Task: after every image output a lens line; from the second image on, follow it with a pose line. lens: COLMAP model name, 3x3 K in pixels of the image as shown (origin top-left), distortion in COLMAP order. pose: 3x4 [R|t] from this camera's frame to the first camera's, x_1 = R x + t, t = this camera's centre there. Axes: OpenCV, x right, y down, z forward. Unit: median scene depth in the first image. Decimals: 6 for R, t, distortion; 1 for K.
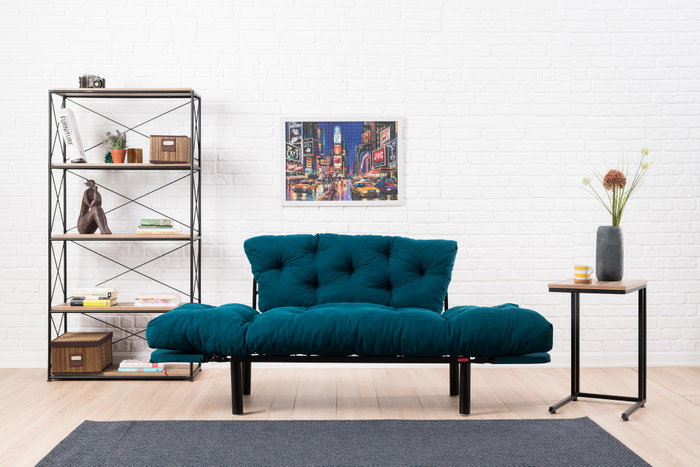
lens RADIAL K [[1034.4, 0, 350.0], [0, 1034.4, 233.5], [0, 0, 1]] dist [0.010107, 0.024134]
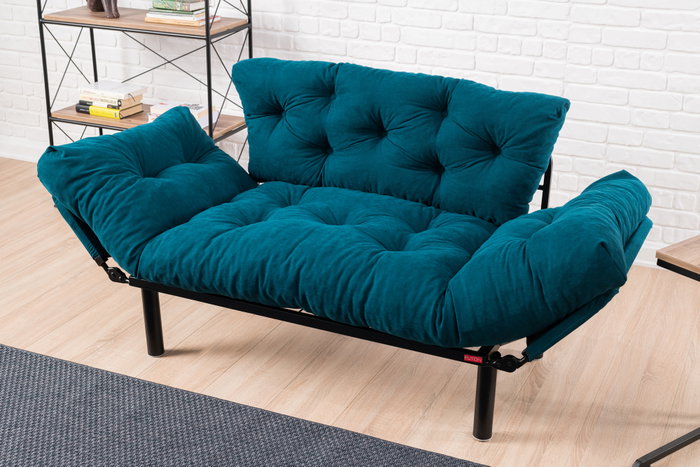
lens RADIAL K [[1019.3, 0, 350.0], [0, 1019.3, 233.5], [0, 0, 1]] dist [0.010165, -0.031000]
pose [[0.898276, 0.168385, -0.405890, 0.214583], [-0.014304, 0.934385, 0.355976, -0.110444], [0.439199, -0.313959, 0.841745, 0.439191]]
